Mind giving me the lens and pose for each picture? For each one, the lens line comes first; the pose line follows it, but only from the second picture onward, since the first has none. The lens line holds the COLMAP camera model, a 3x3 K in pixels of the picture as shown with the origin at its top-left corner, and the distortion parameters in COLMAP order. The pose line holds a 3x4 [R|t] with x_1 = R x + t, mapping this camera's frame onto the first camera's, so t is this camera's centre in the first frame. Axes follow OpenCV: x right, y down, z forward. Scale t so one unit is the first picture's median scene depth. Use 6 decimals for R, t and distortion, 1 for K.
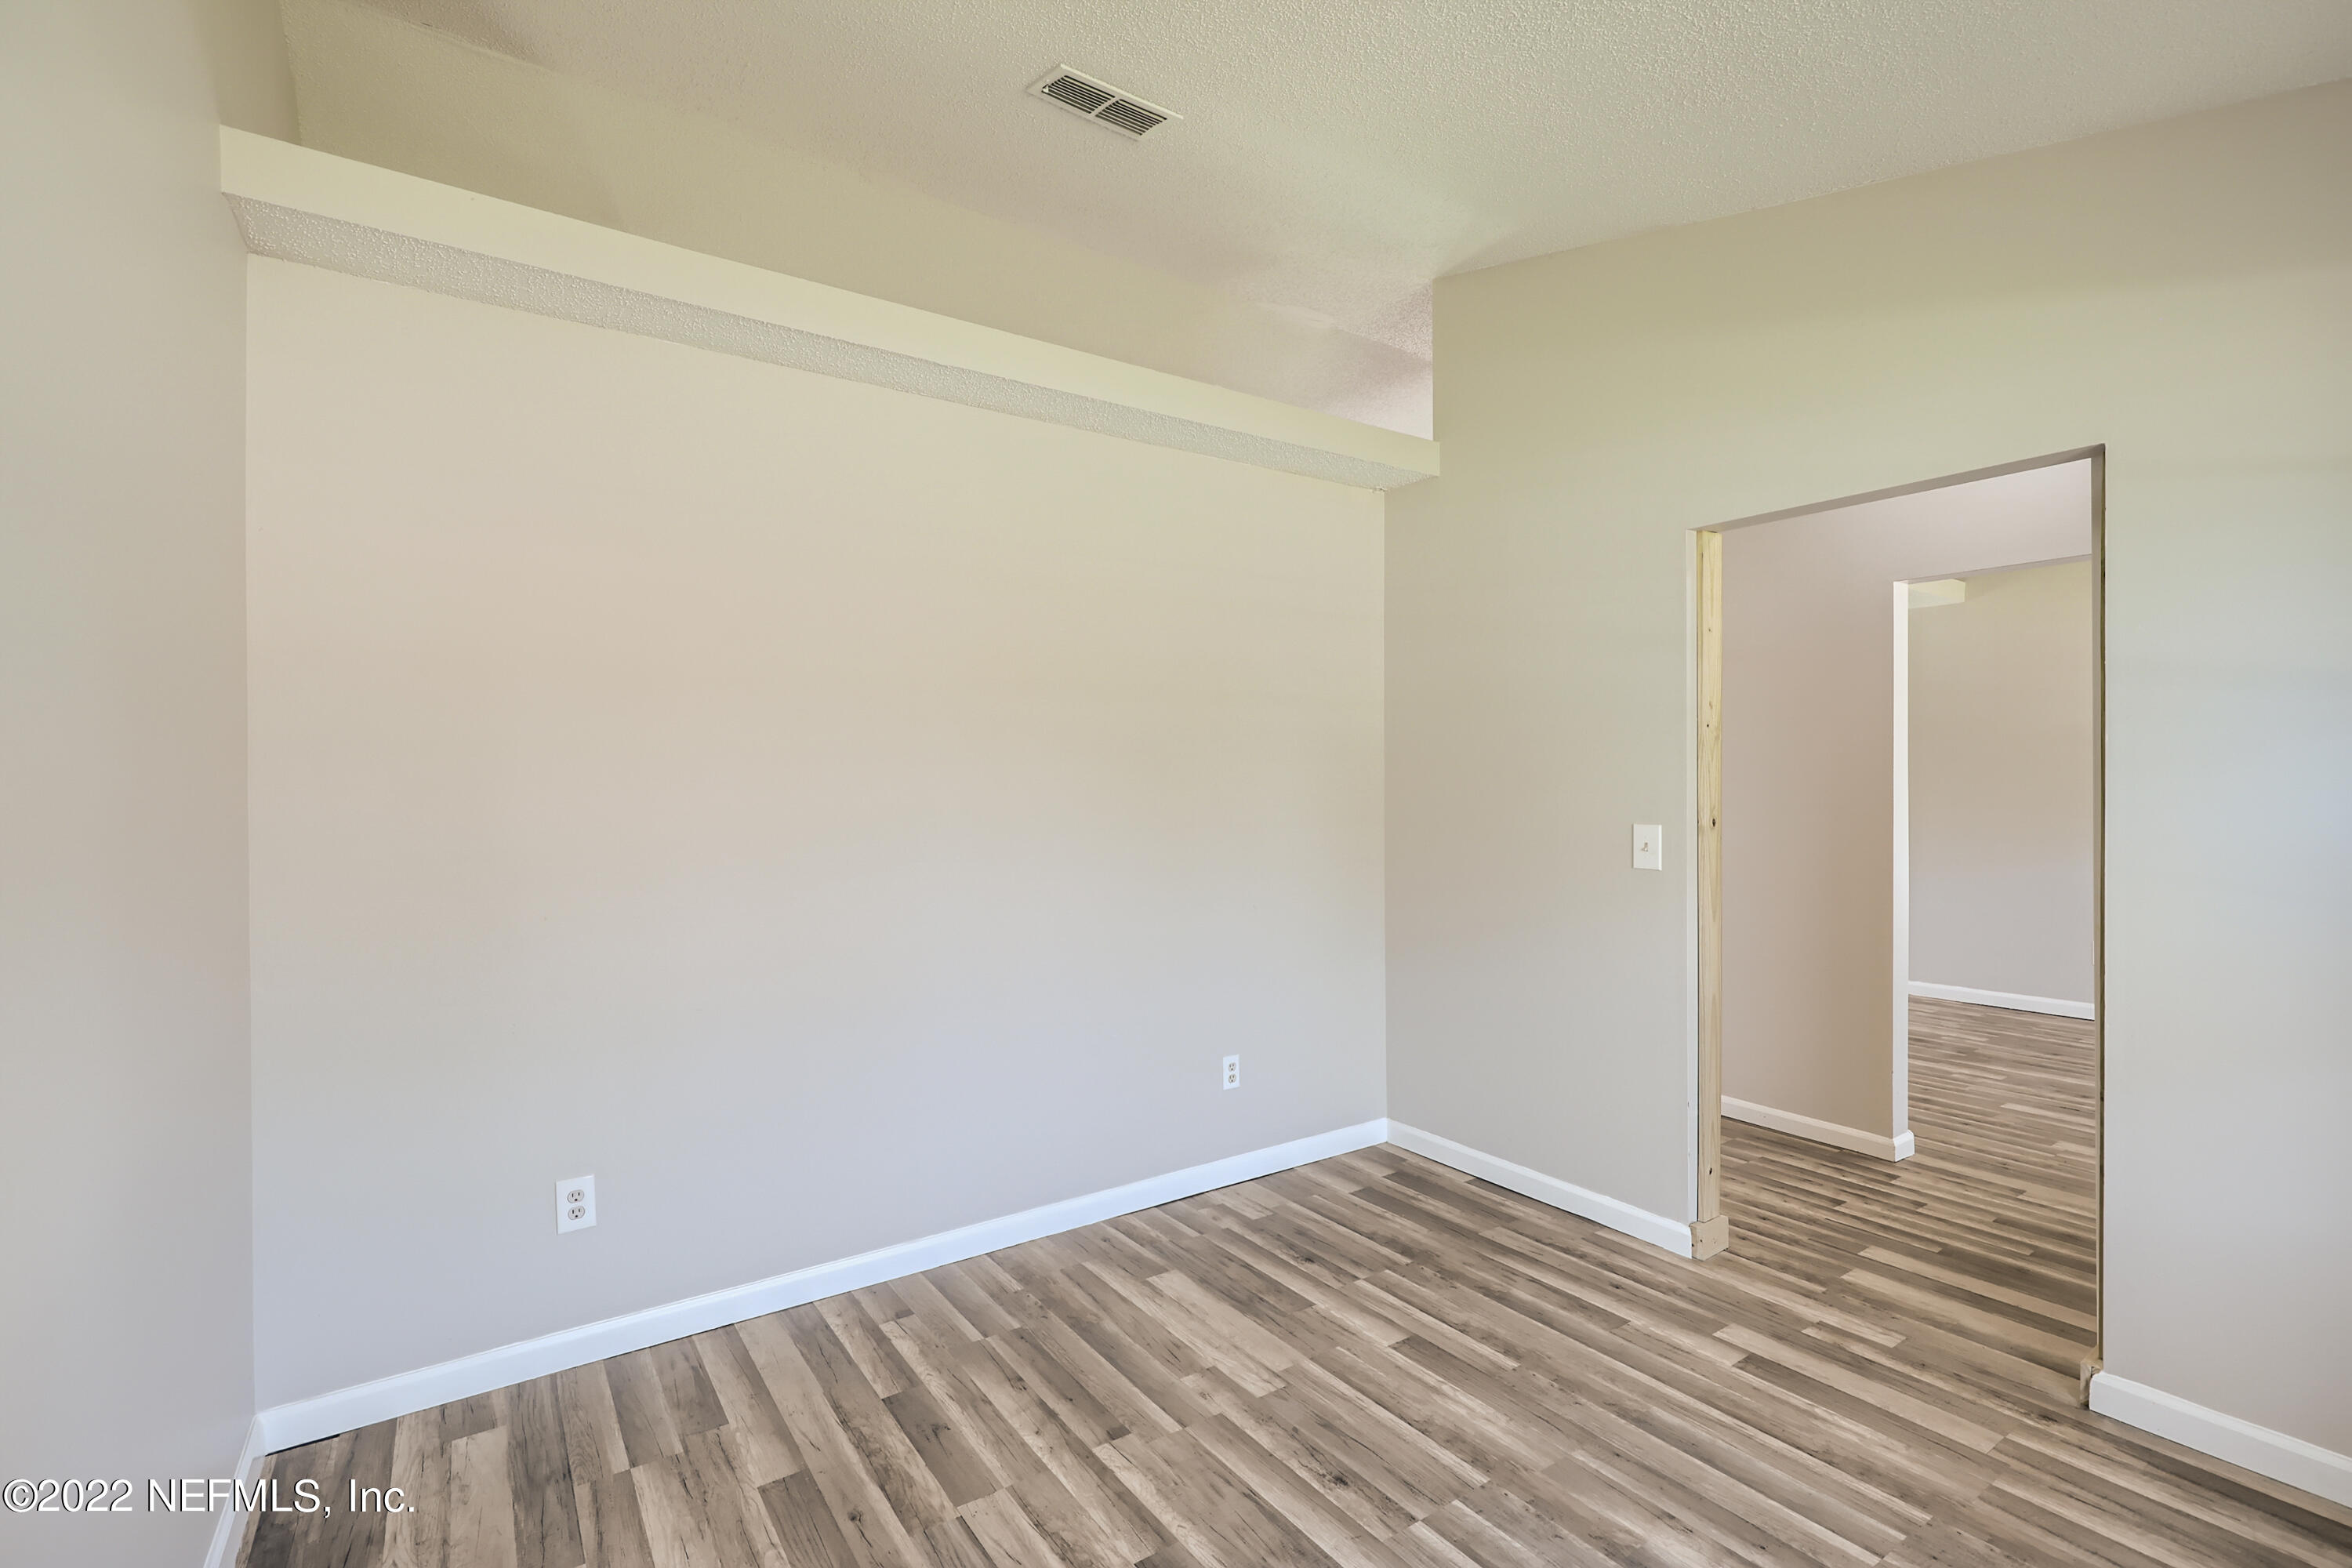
lens RADIAL K [[1063.6, 0, 1190.9], [0, 1063.6, 773.0], [0, 0, 1]] dist [0.001573, -0.000330]
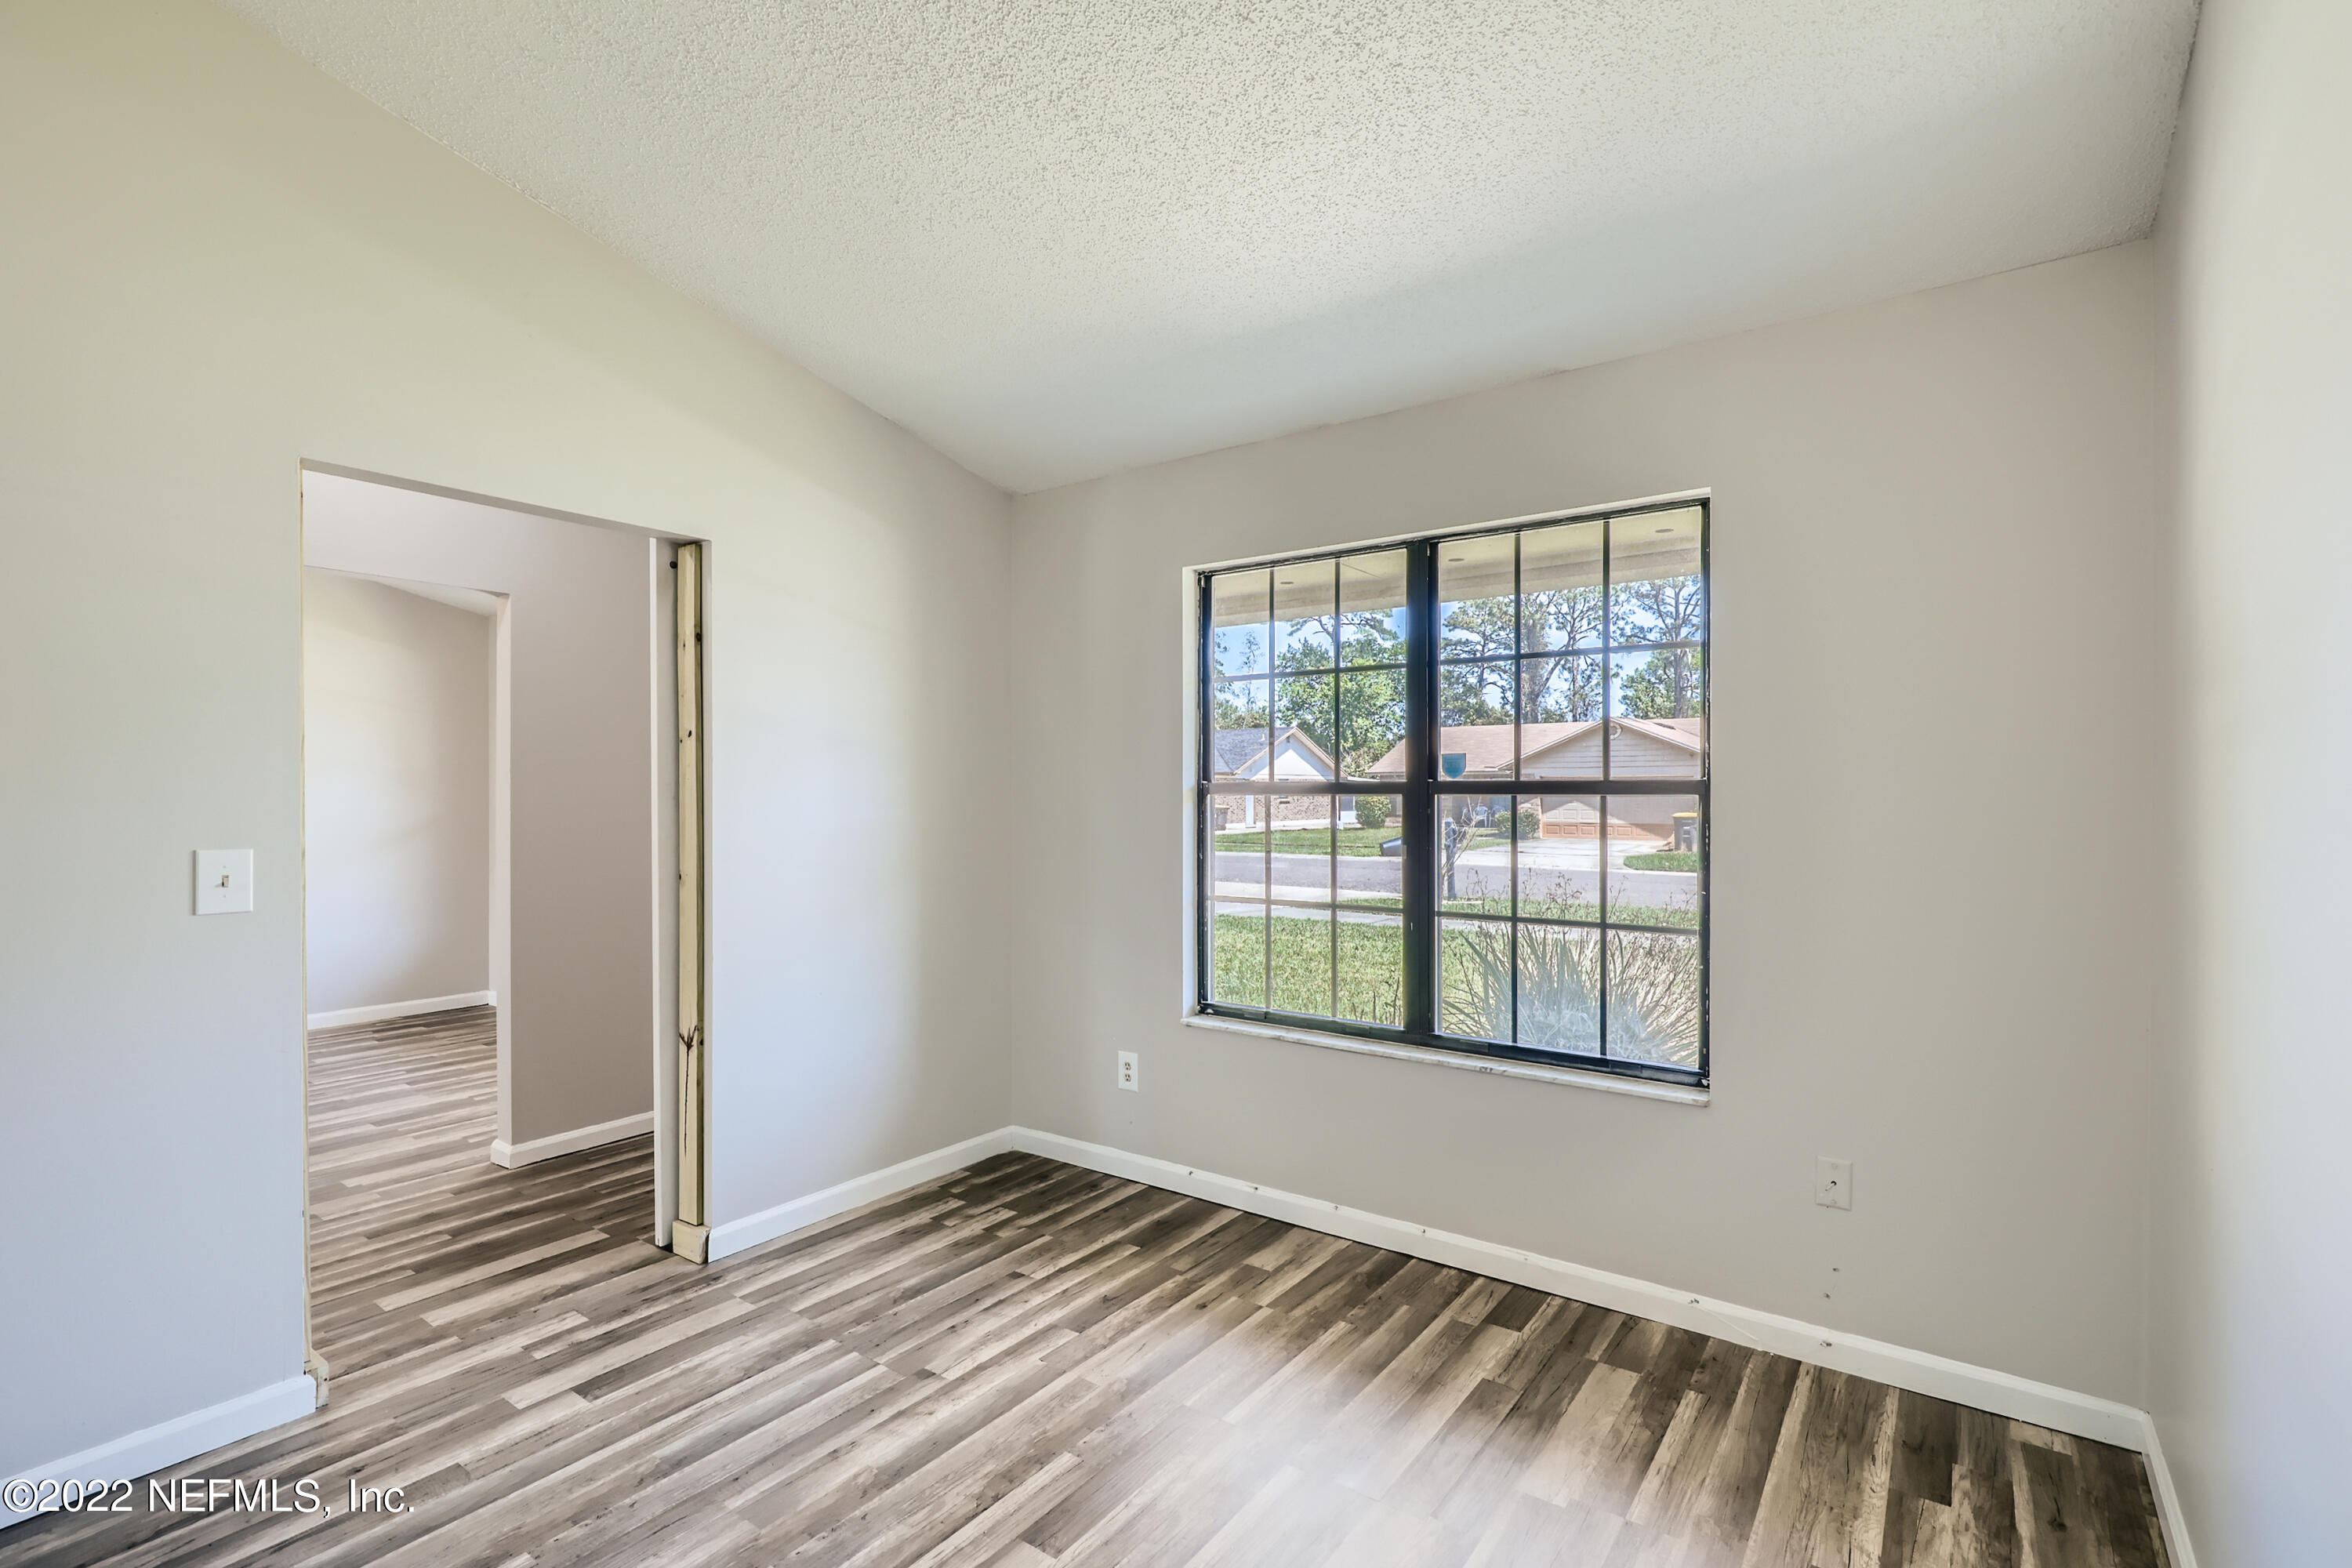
lens RADIAL K [[1063.6, 0, 1220.8], [0, 1063.6, 868.1], [0, 0, 1]] dist [0.001573, -0.000330]
pose [[-0.323302, -0.072166, 0.943540, -0.525578], [-0.000971, 0.997113, 0.075931, 0.008654], [-0.946295, 0.023632, -0.322439, 0.748975]]
